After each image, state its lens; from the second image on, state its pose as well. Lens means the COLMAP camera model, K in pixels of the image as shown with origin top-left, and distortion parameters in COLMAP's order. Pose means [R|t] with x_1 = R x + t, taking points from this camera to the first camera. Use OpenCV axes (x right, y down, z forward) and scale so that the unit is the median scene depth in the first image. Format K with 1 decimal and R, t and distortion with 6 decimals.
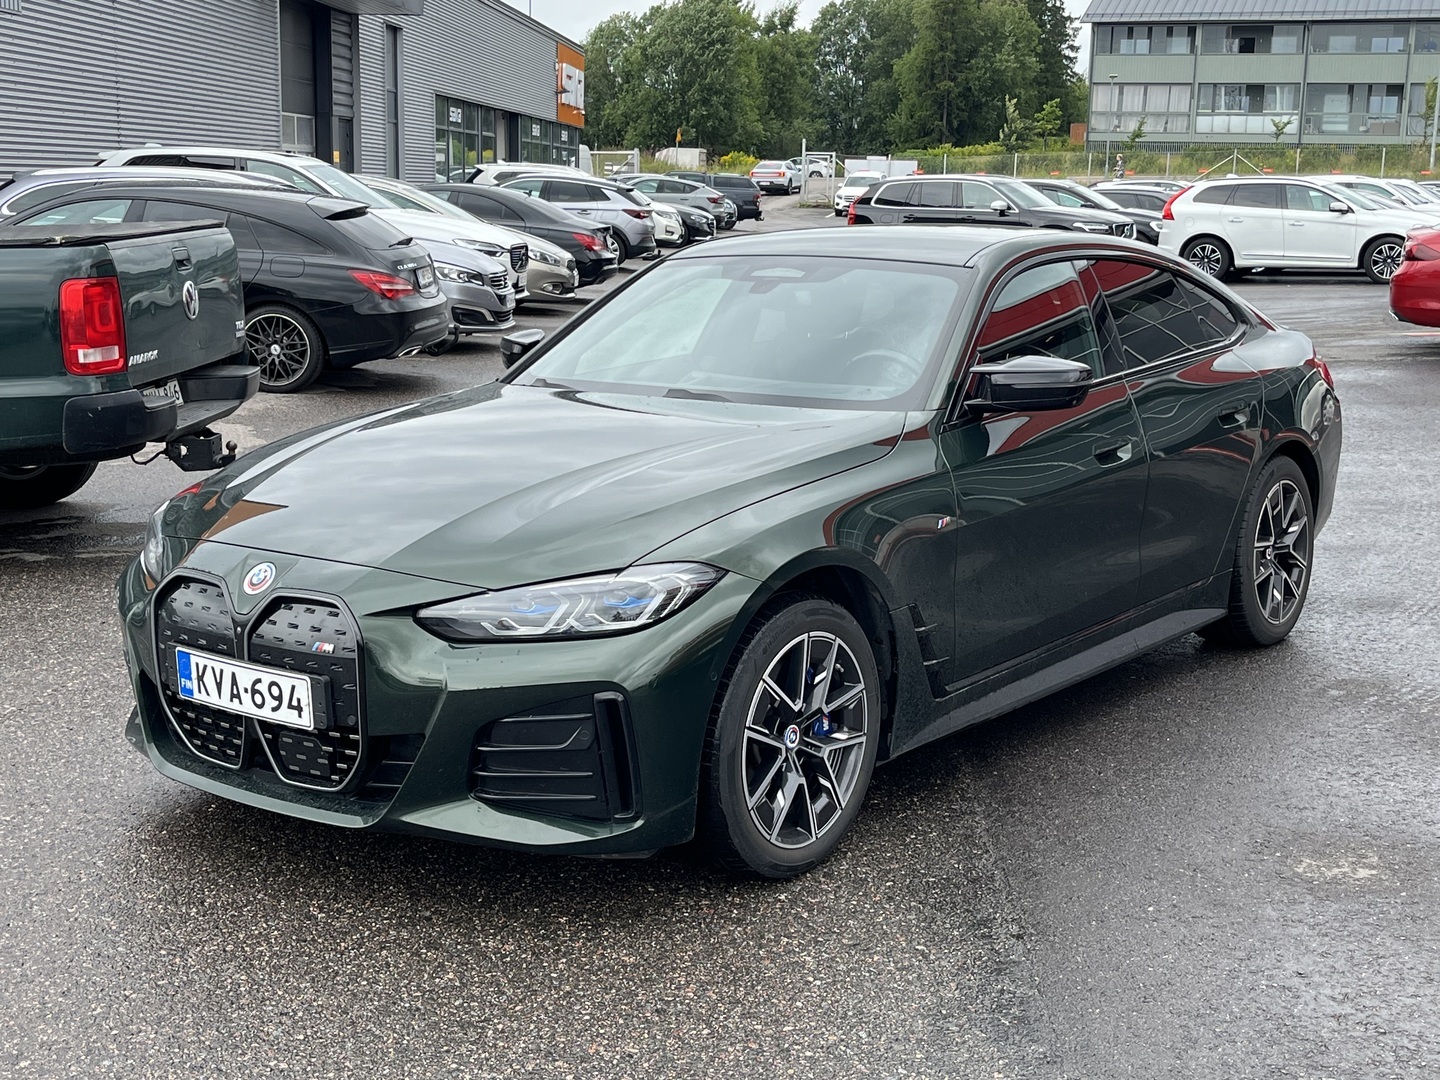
lens RADIAL K [[1857.5, 0, 719.0], [0, 1857.5, 538.9], [0, 0, 1]] dist [0.024329, 0.000000]
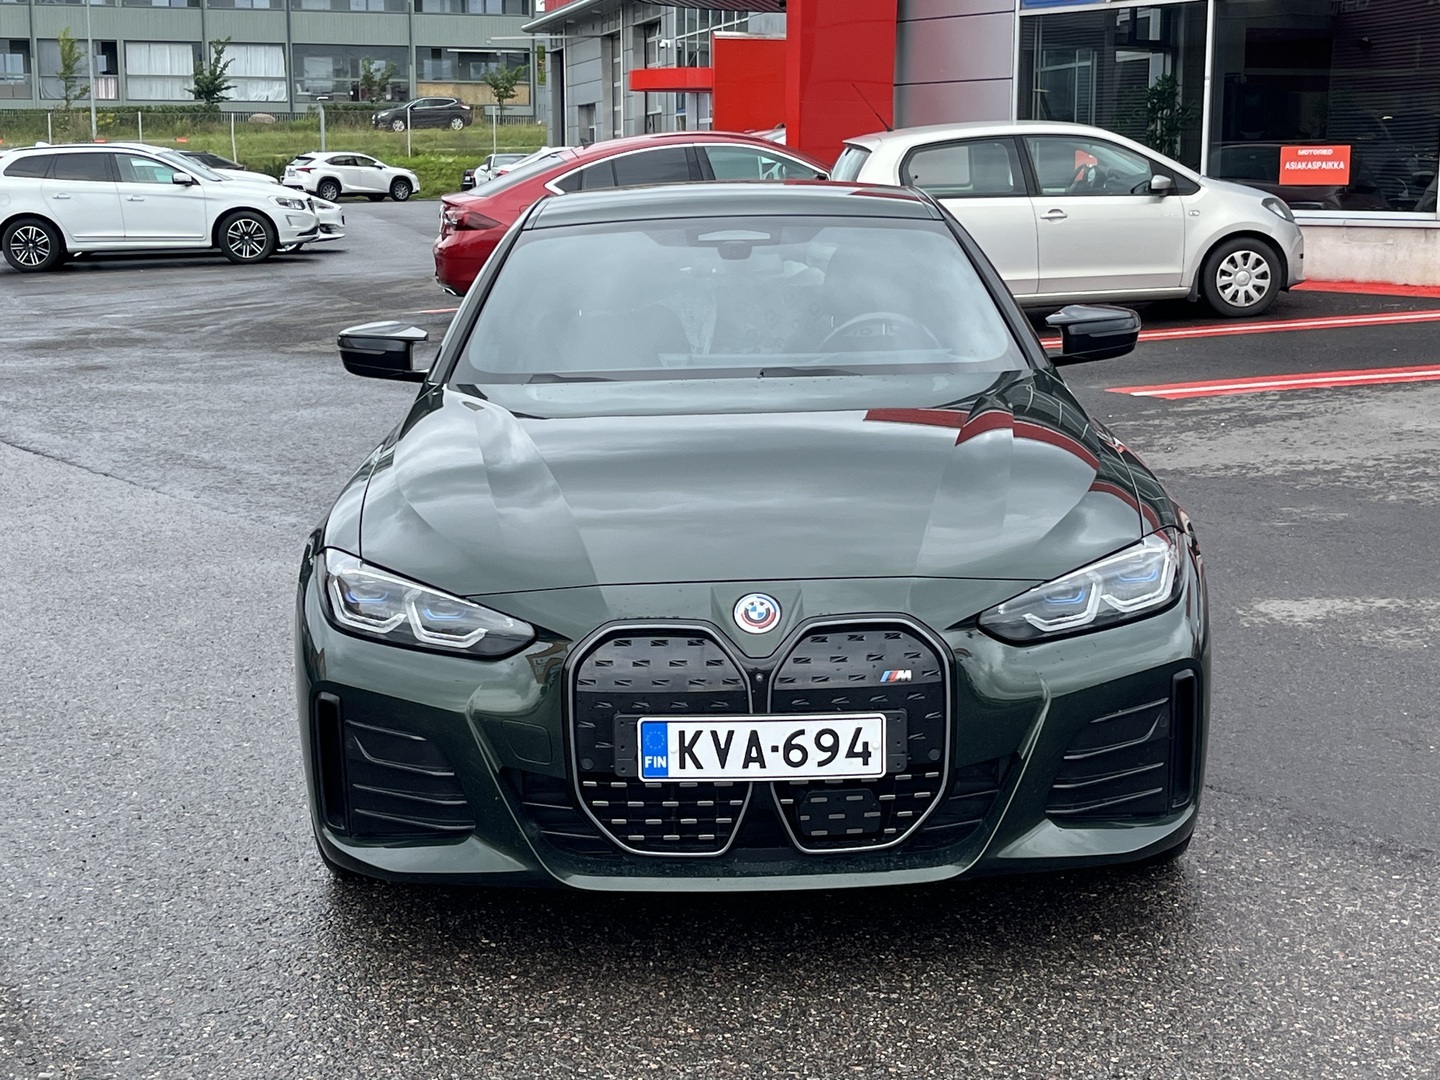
lens RADIAL K [[2197.8, 0, 720.7], [0, 2197.8, 540.8], [0, 0, 1]] dist [0.050845, 0.000000]
pose [[0.804456, -0.120015, 0.581762, -0.809523], [0.129252, 0.991277, 0.025767, -0.036977], [-0.579780, 0.054466, 0.812950, 0.215255]]
